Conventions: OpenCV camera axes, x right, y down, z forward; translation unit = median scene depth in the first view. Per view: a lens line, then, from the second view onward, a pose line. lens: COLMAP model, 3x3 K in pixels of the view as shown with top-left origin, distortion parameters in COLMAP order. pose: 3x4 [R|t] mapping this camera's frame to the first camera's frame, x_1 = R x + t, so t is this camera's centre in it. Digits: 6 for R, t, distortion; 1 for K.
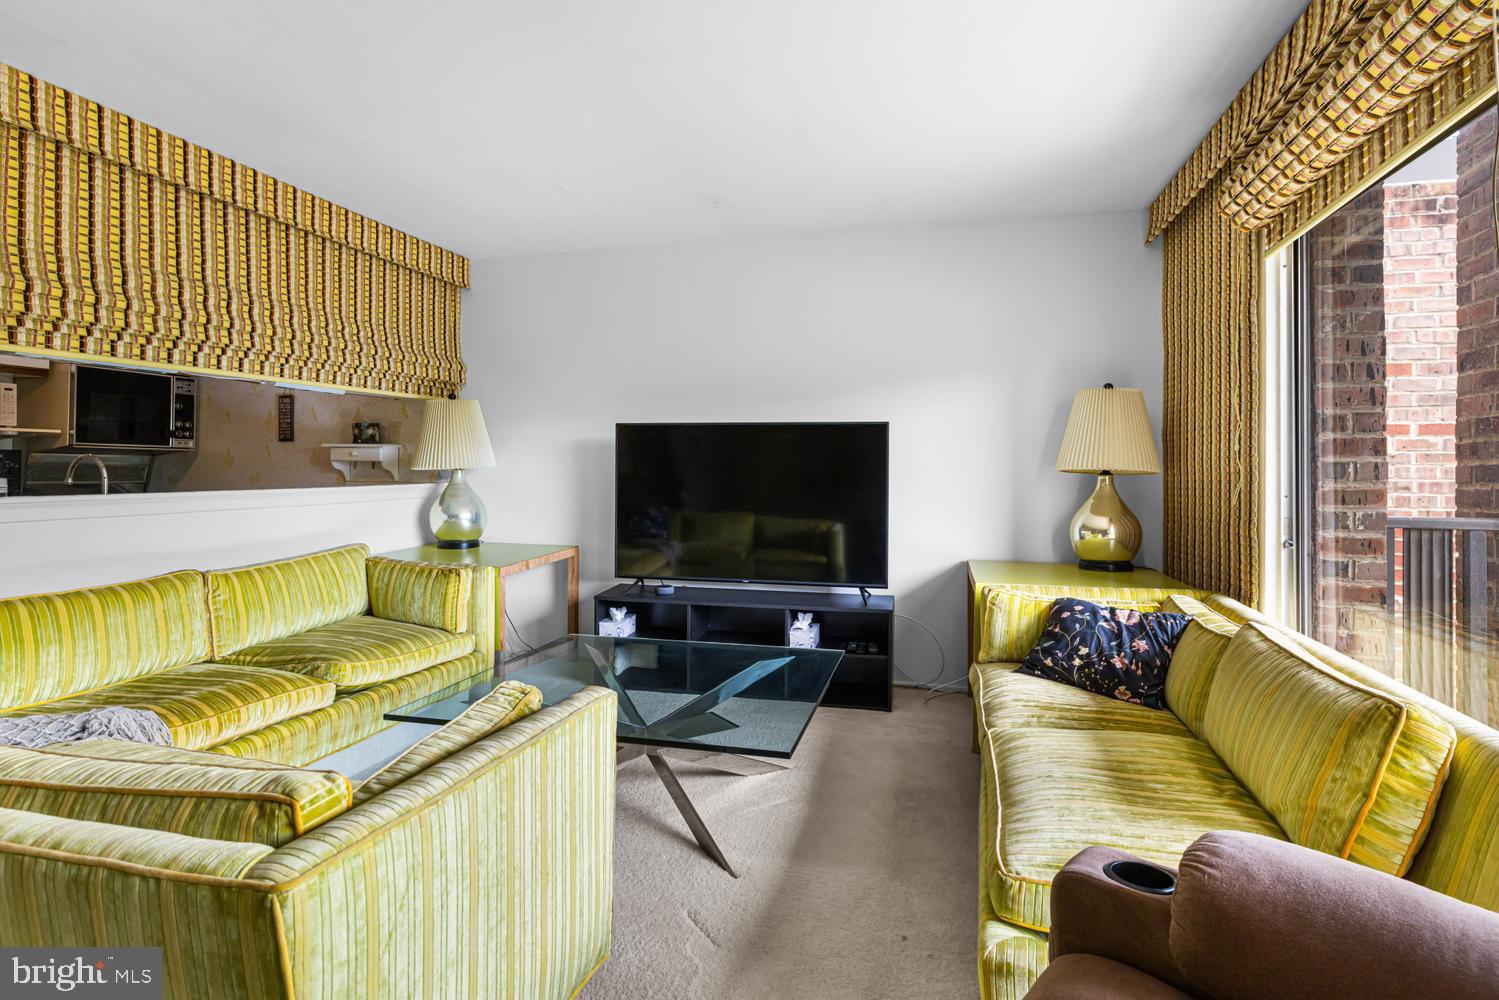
lens RADIAL K [[779.2, 0, 745.3], [0, 779.2, 472.9], [0, 0, 1]] dist [0.002324, 0.000111]
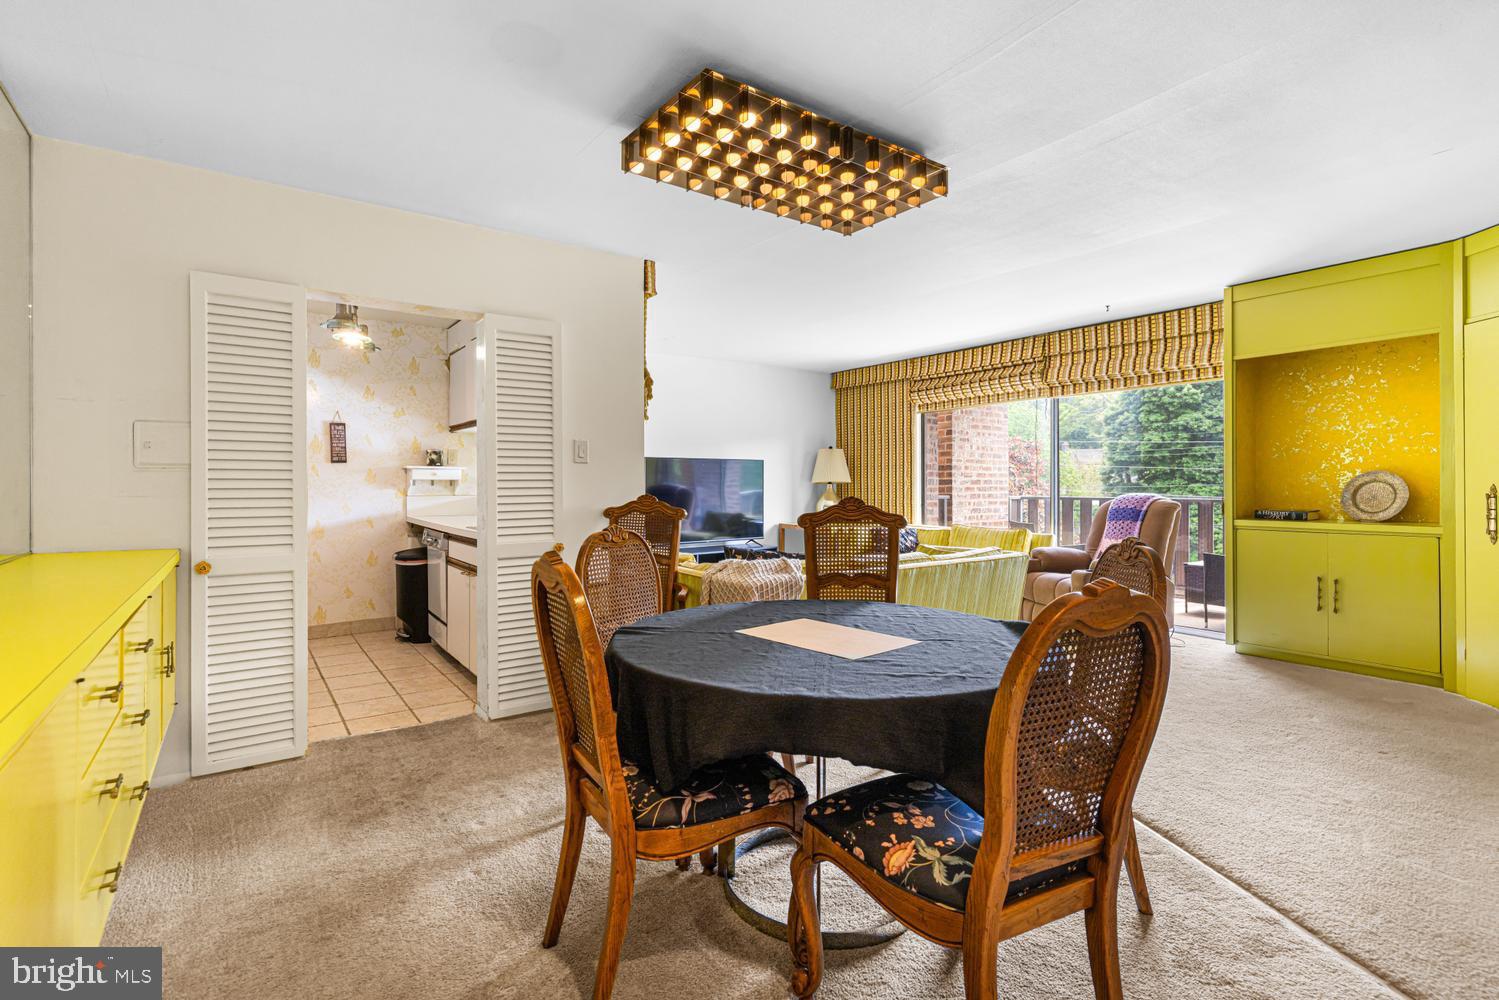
lens RADIAL K [[696.7, 0, 746.2], [0, 696.7, 482.2], [0, 0, 1]] dist [-0.000686, 0.000017]
pose [[0.632667, -0.009147, 0.774370, -1.251033], [0.009813, 0.999945, 0.003794, -0.011951], [-0.774362, 0.005199, 0.632721, -0.152160]]
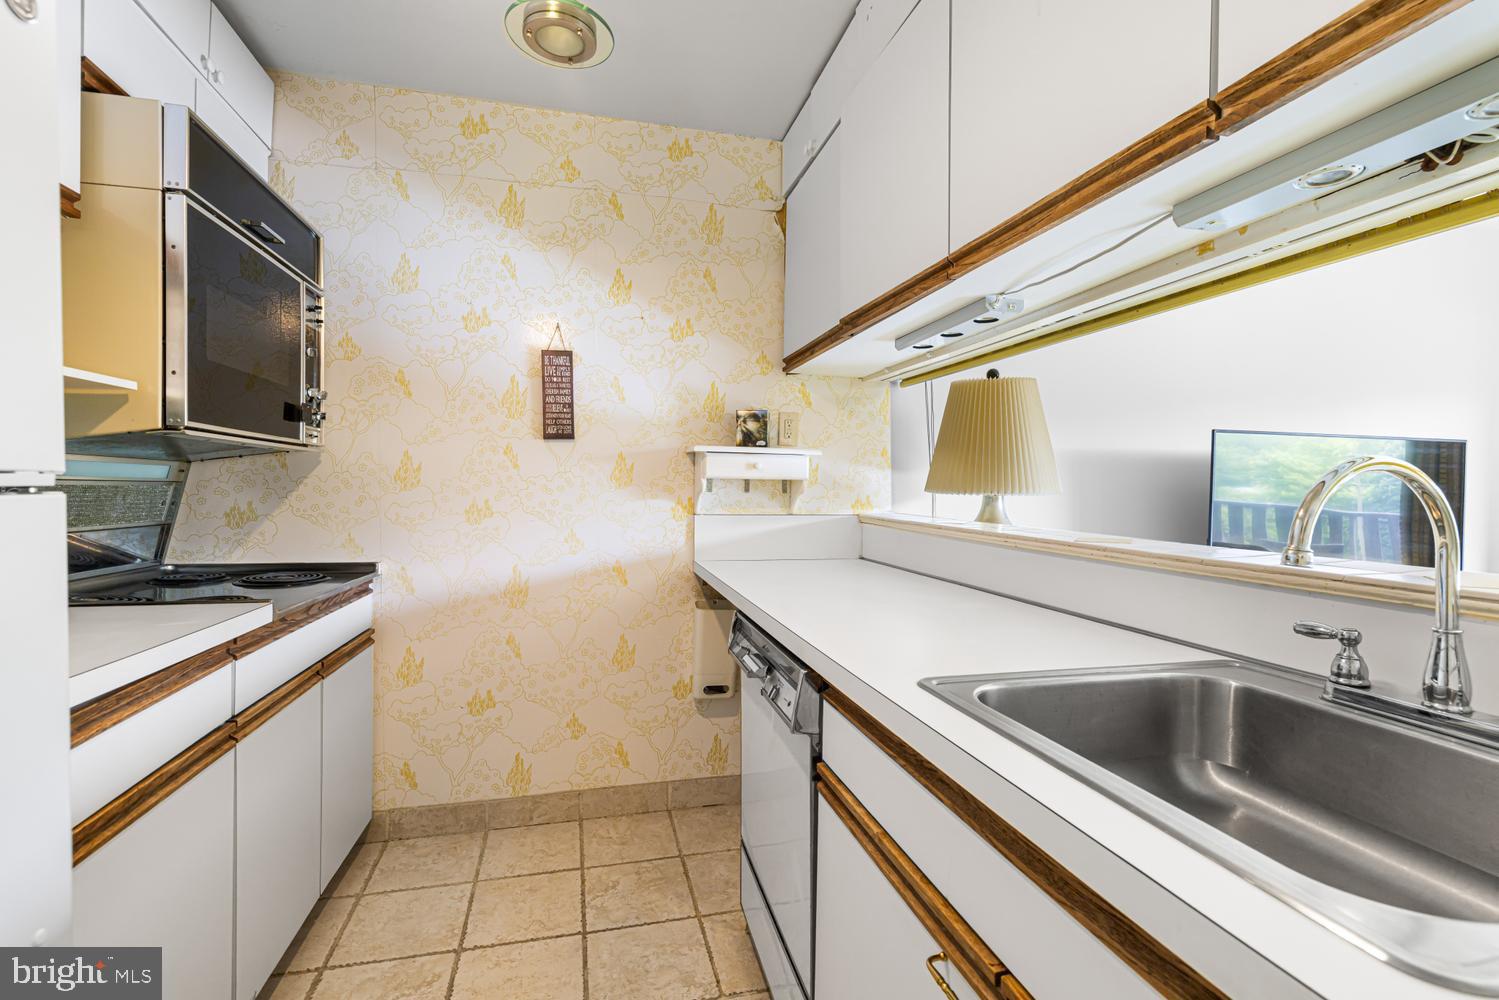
lens RADIAL K [[688.9, 0, 749.5], [0, 688.9, 500.0], [0, 0, 1]] dist [0.000598, -0.000017]
pose [[0.878670, -0.007863, 0.477365, -0.865667], [-0.001298, 0.999821, 0.018859, -0.010772], [-0.477428, -0.017191, 0.878503, 0.663761]]
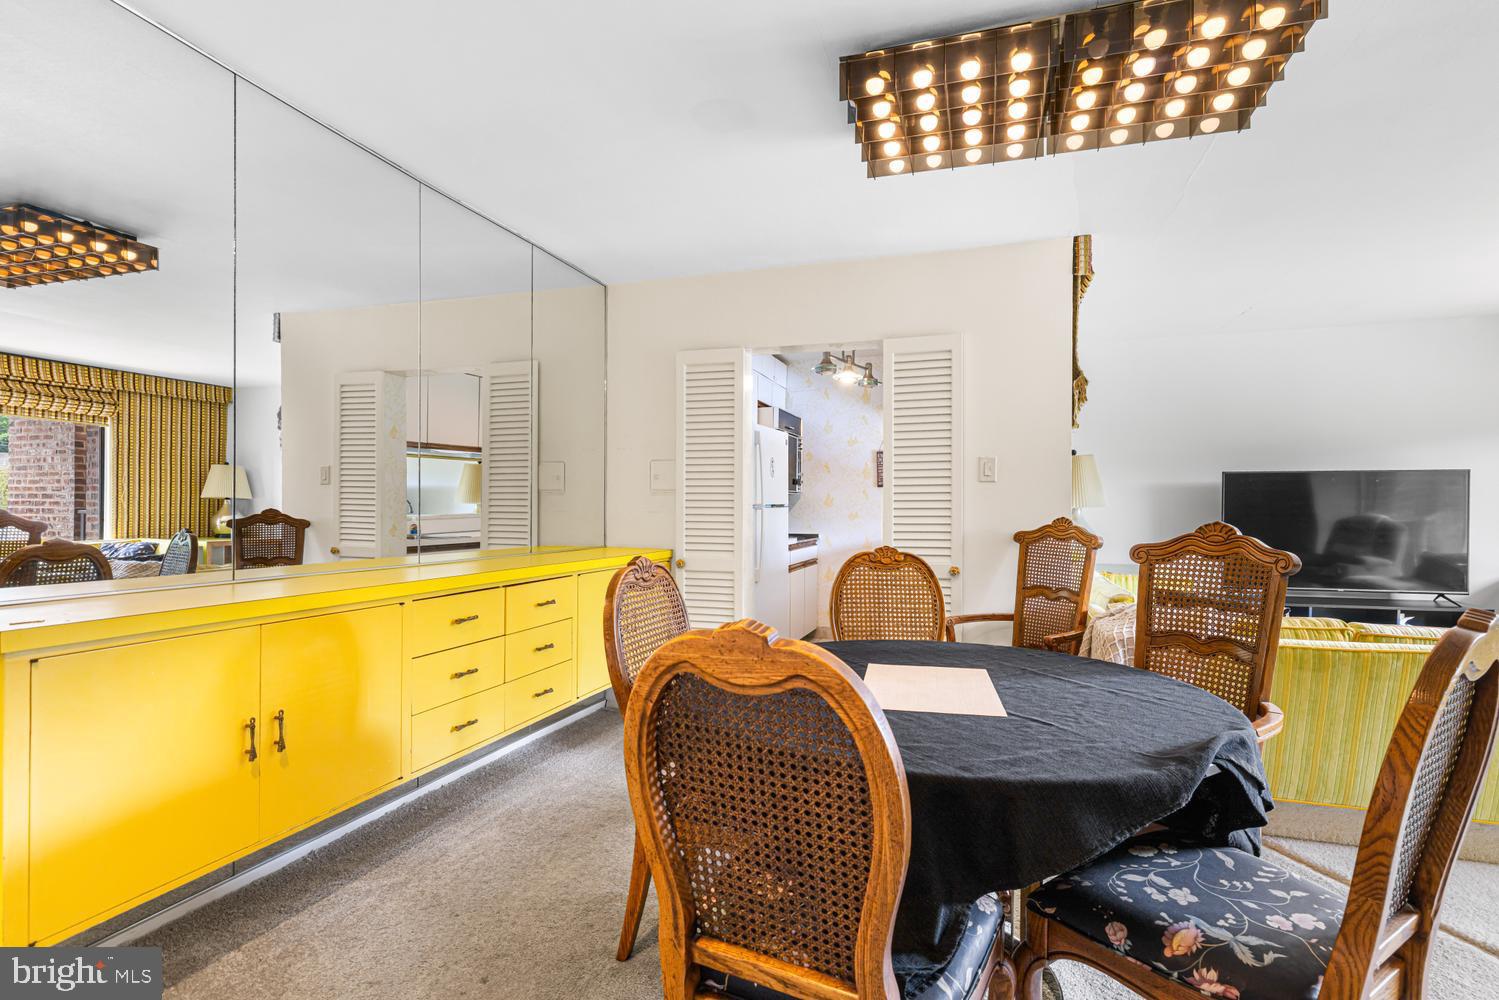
lens RADIAL K [[738.0, 0, 749.5], [0, 738.0, 500.0], [0, 0, 1]] dist [-0.001040, -0.000114]
pose [[0.998715, -0.007433, -0.050125, -0.932998], [0.006820, 0.999900, -0.012379, -0.005106], [0.050212, 0.012022, 0.998666, -0.300591]]
